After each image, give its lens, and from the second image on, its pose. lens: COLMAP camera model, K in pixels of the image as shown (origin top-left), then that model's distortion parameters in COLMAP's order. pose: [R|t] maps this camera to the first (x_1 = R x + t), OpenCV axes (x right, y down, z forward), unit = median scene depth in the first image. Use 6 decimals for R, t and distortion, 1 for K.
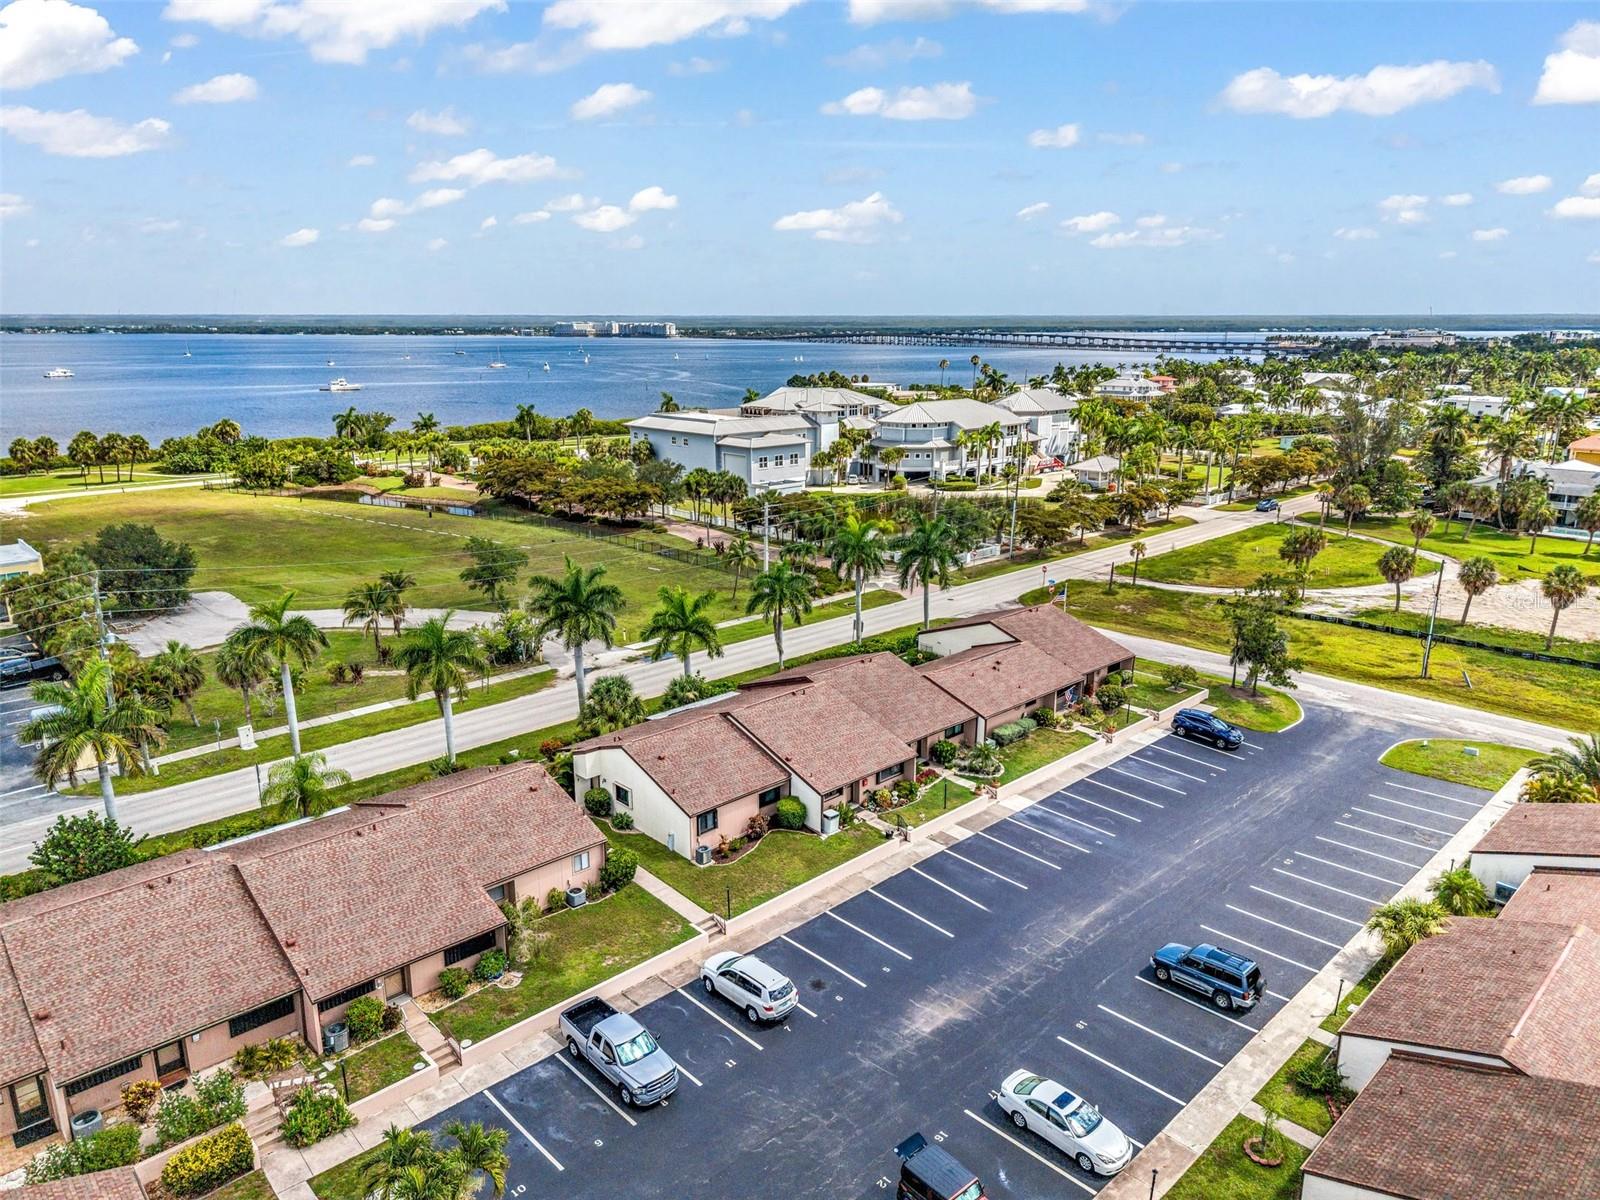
lens RADIAL K [[1089.8, 0, 800.0], [0, 1089.8, 600.0], [0, 0, 1]] dist [0.006102, 0.000829]
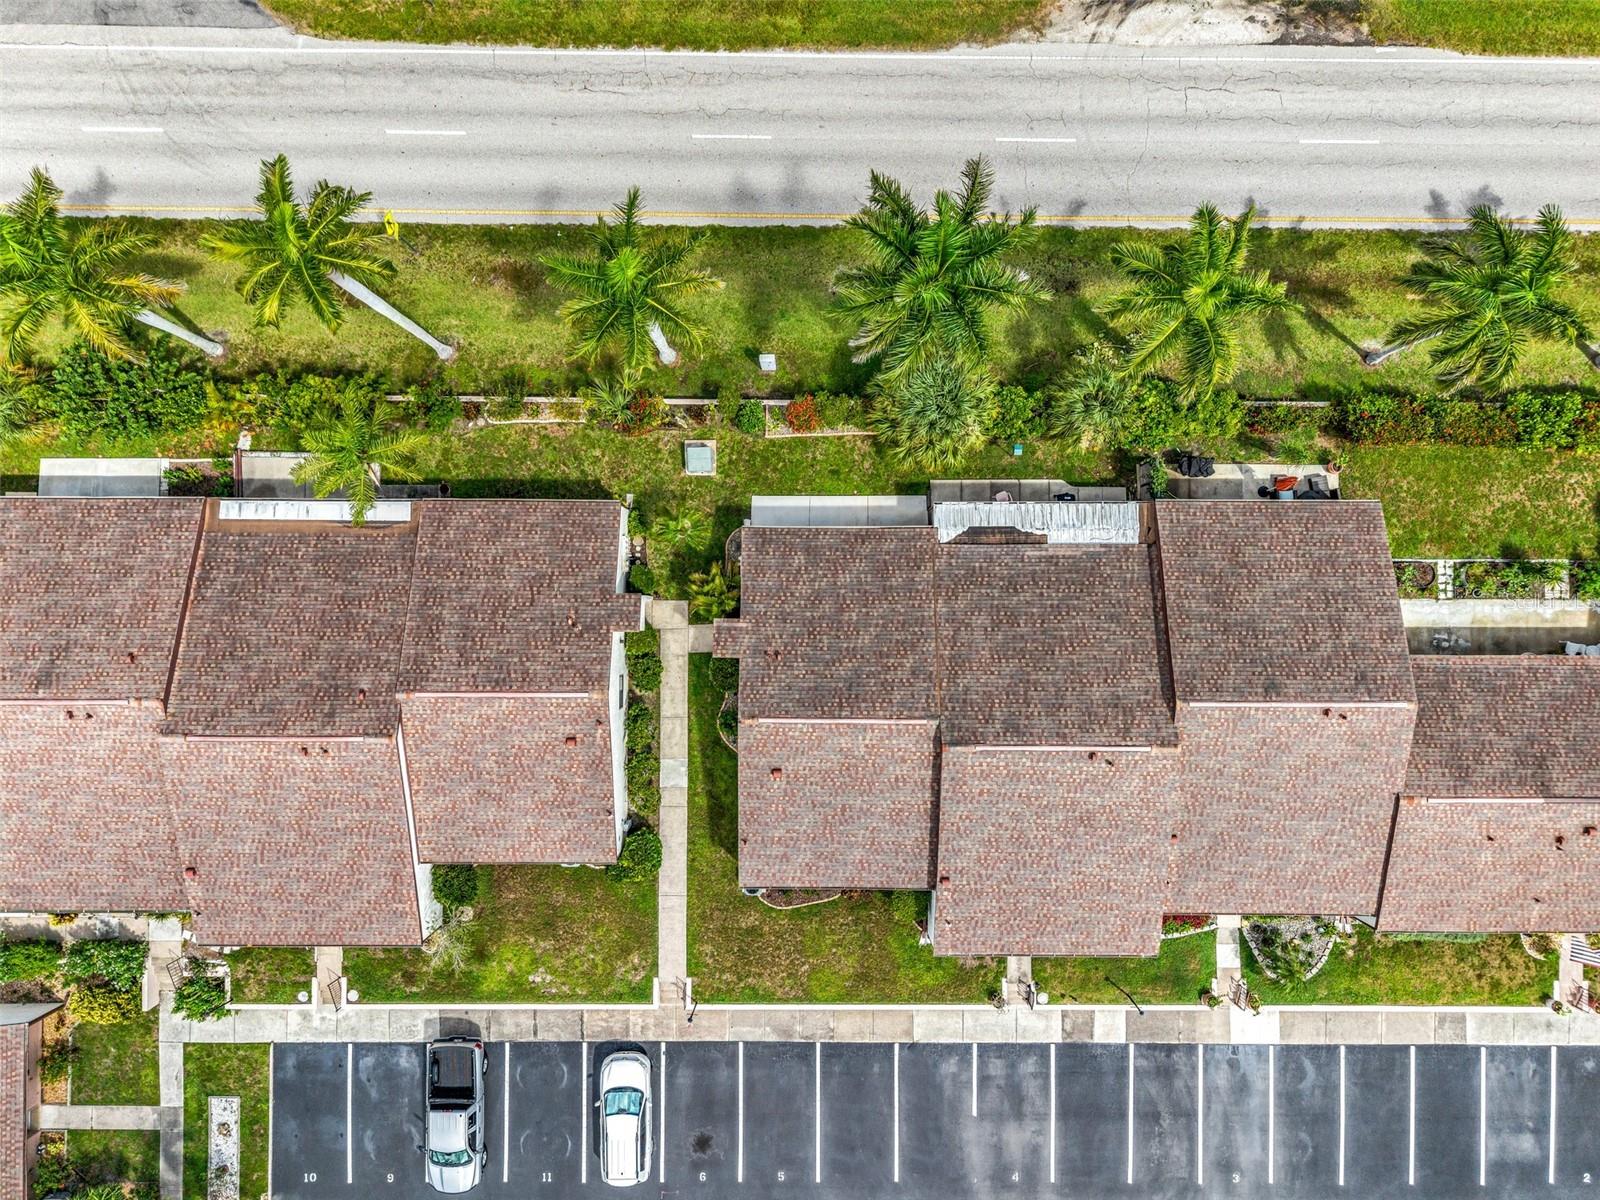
lens RADIAL K [[1089.8, 0, 800.0], [0, 1089.8, 600.0], [0, 0, 1]] dist [0.006102, 0.000829]
pose [[0.721900, 0.691870, -0.013310, -0.228013], [-0.163510, 0.189233, 0.968223, -0.626339], [0.672403, -0.696783, 0.249735, 1.168828]]
